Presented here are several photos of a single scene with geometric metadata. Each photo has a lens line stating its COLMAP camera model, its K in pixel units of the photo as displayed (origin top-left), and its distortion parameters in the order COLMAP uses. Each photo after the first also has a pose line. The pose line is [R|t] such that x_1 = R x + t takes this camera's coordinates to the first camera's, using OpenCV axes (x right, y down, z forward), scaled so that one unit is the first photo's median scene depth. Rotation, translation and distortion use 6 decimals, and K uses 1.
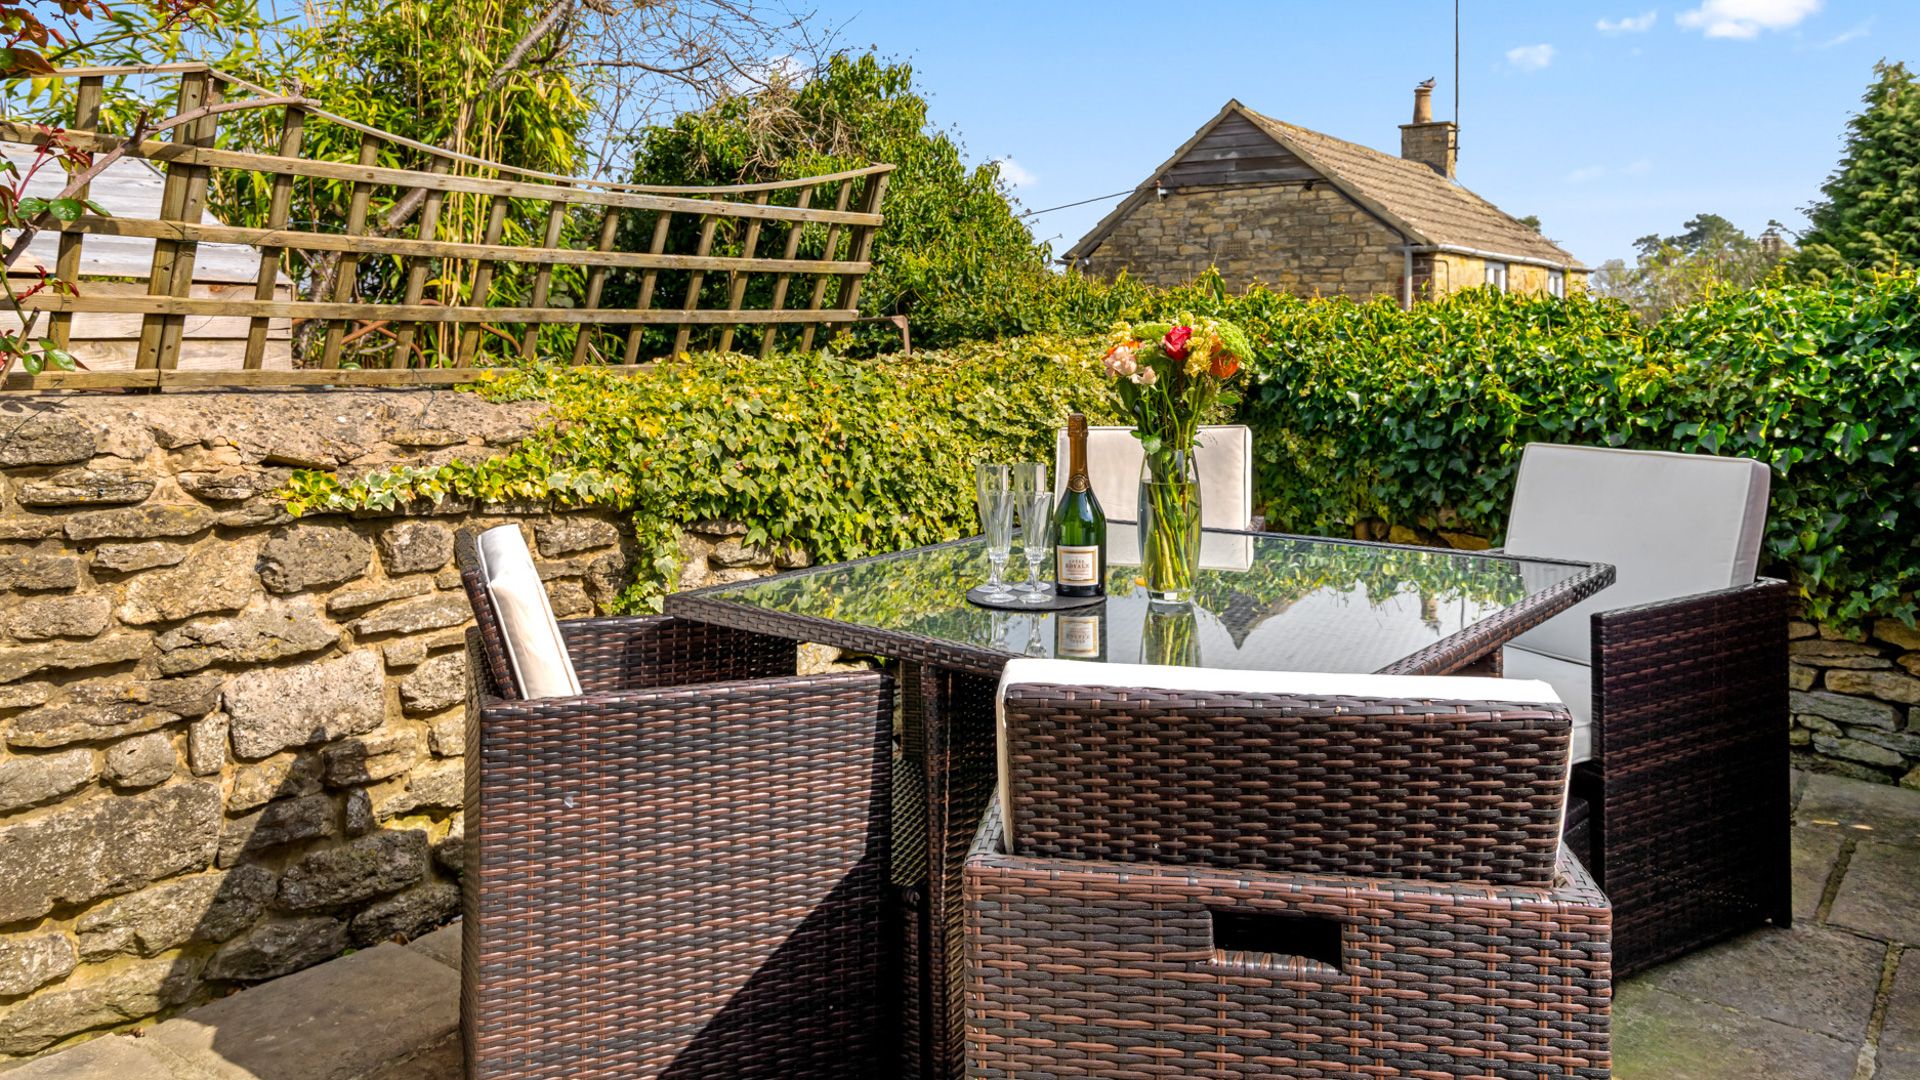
lens RADIAL K [[1382.7, 0, 968.6], [0, 1382.7, 409.8], [0, 0, 1]] dist [0.007024, 0.006009]
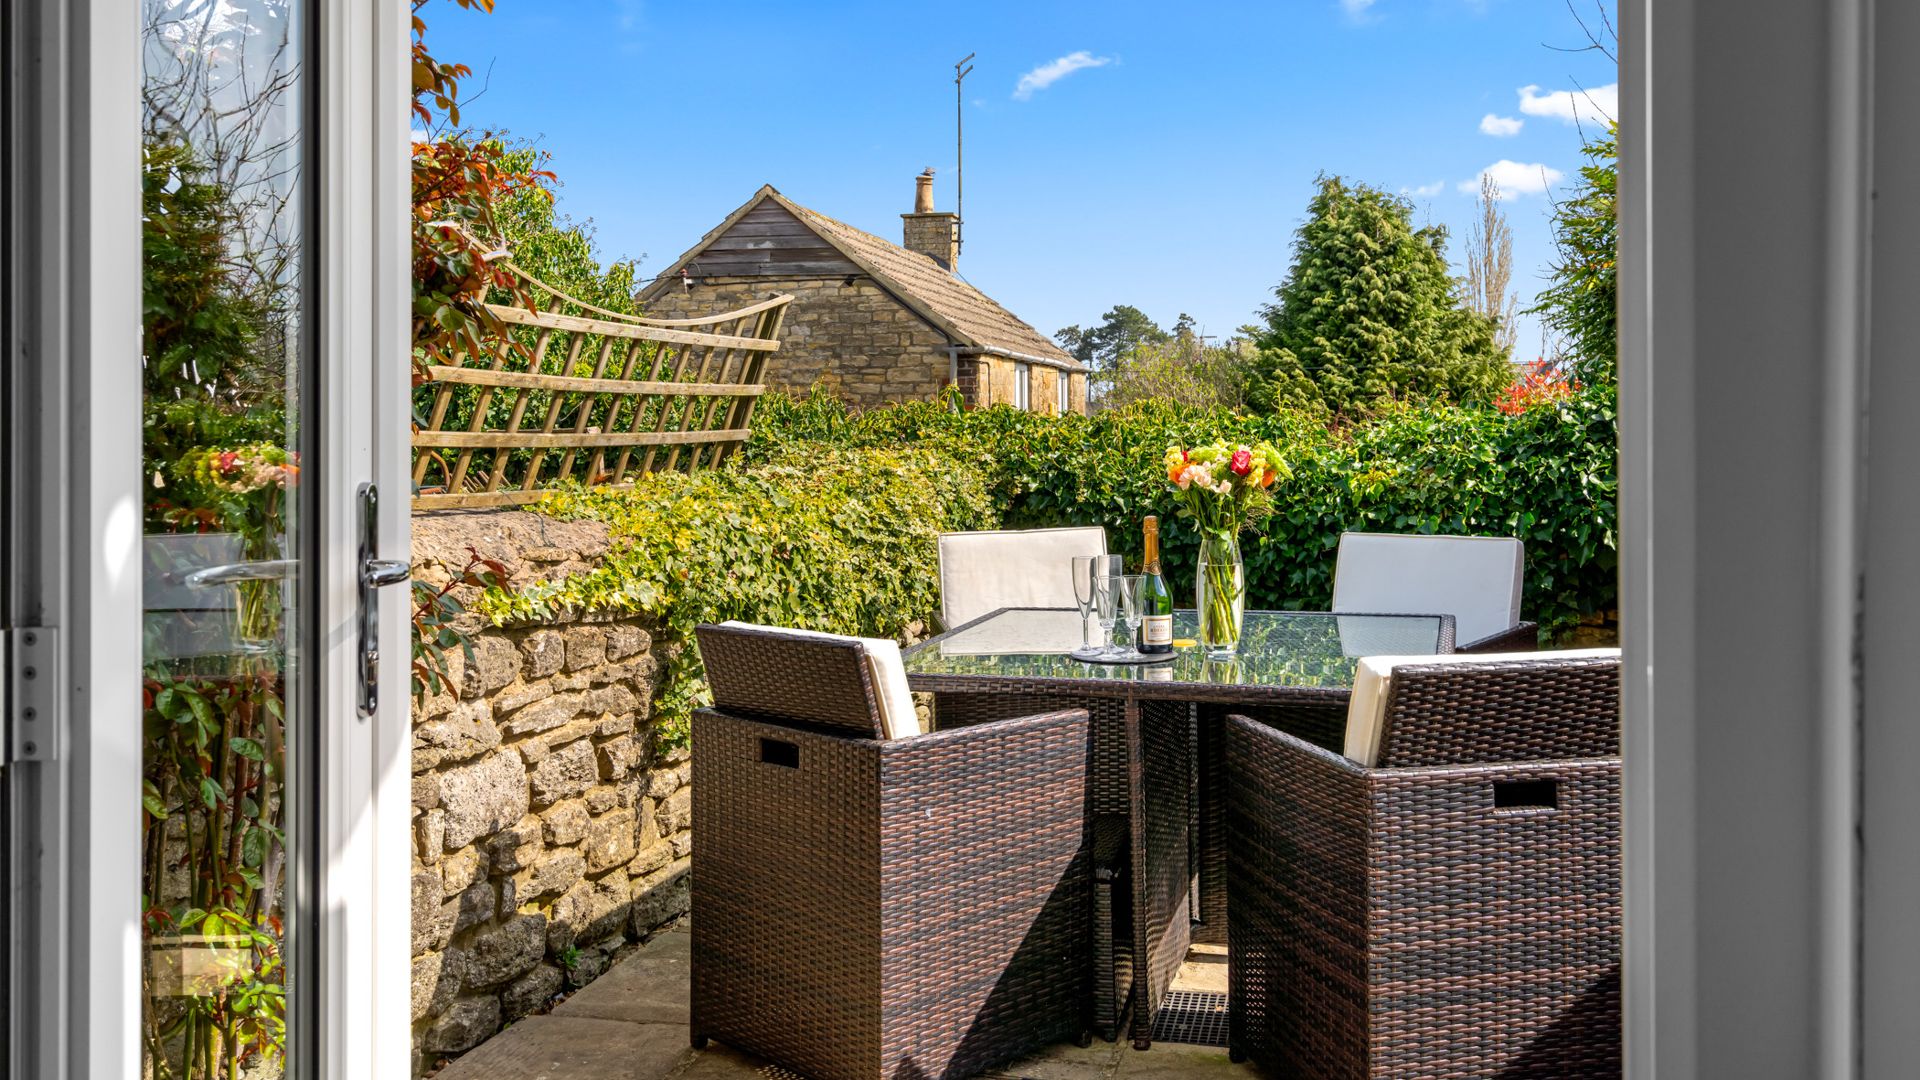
lens RADIAL K [[1626.6, 0, 968.3], [0, 1626.6, 518.9], [0, 0, 1]] dist [0.008678, 0.014103]
pose [[0.924501, -0.025058, 0.380355, -0.428616], [0.025811, 0.999662, 0.003120, -0.002517], [-0.380305, 0.006933, 0.924835, -0.239726]]
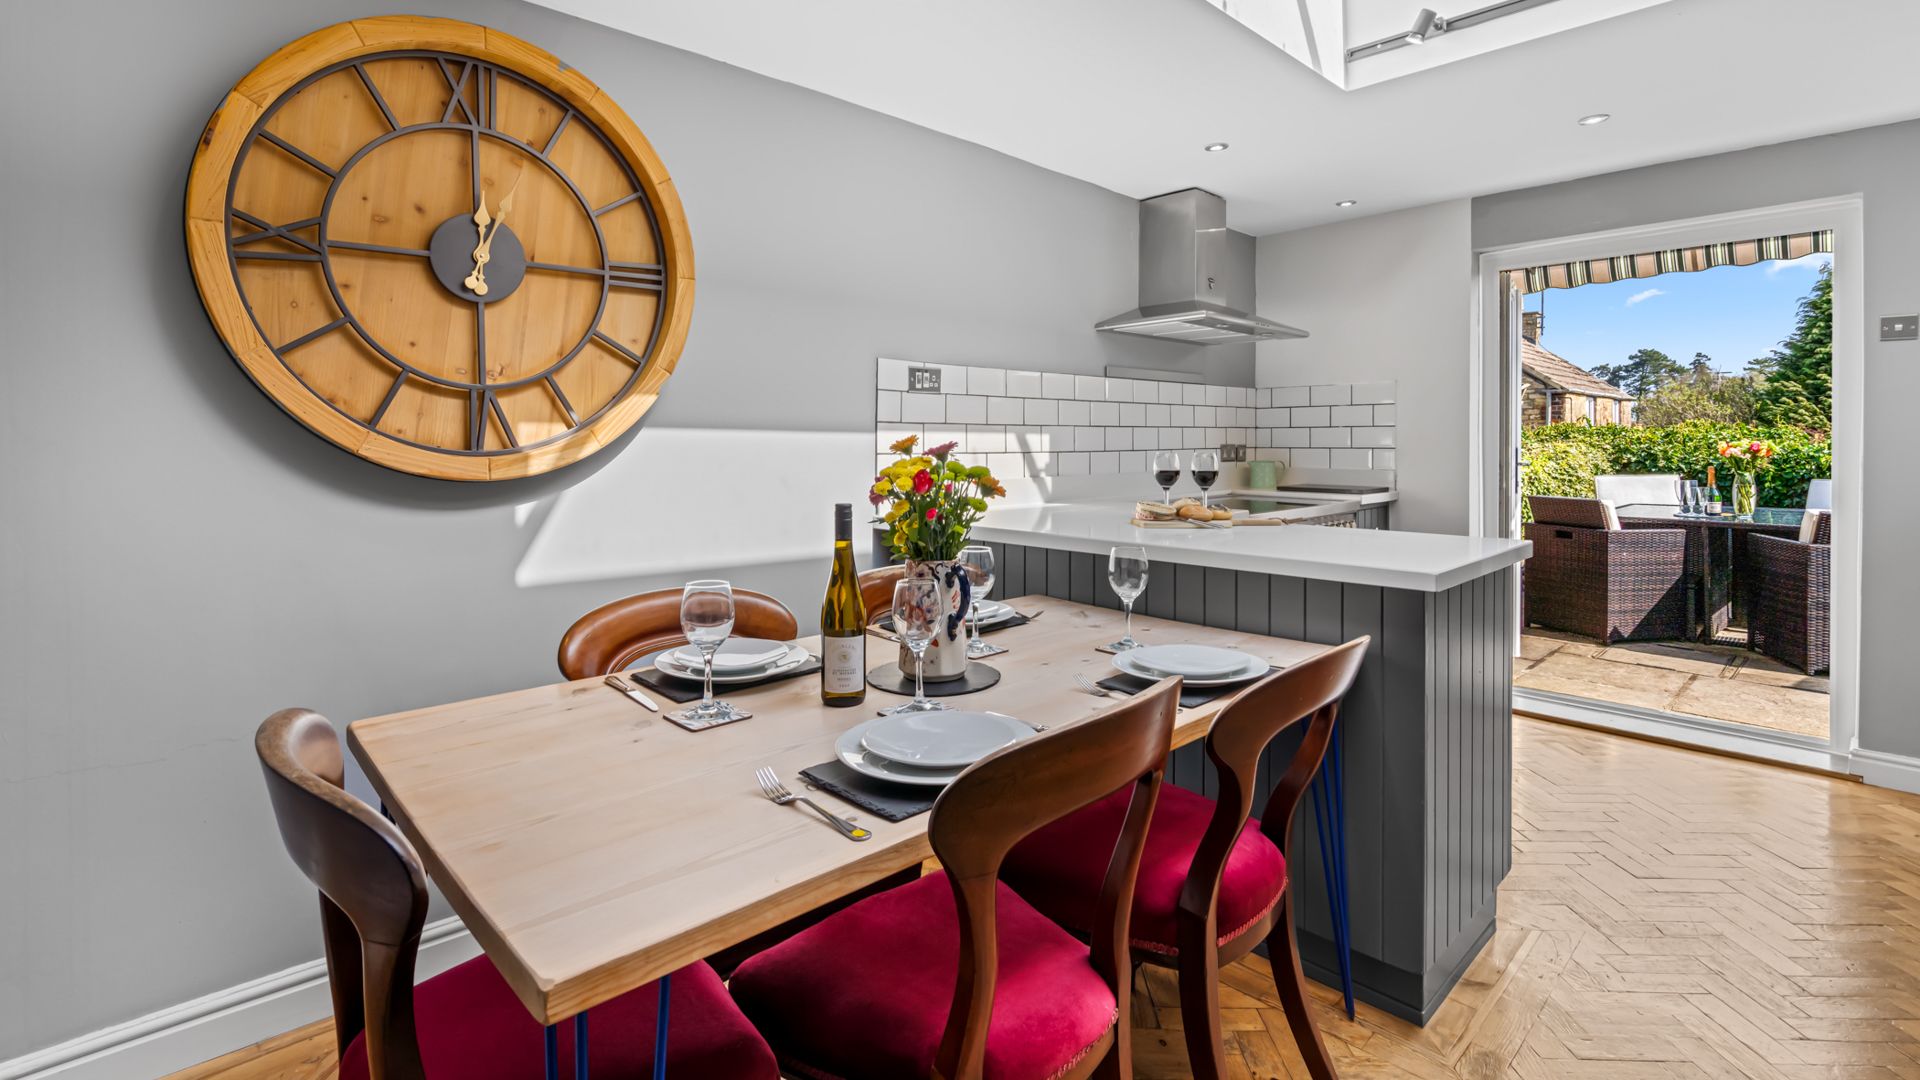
lens RADIAL K [[879.7, 0, 952.7], [0, 879.7, 451.4], [0, 0, 1]] dist [-0.002545, 0.001240]
pose [[0.983608, 0.002630, -0.180299, -0.940209], [-0.009068, 0.999350, -0.034894, 0.040014], [0.180090, 0.035957, 0.982993, -1.053055]]
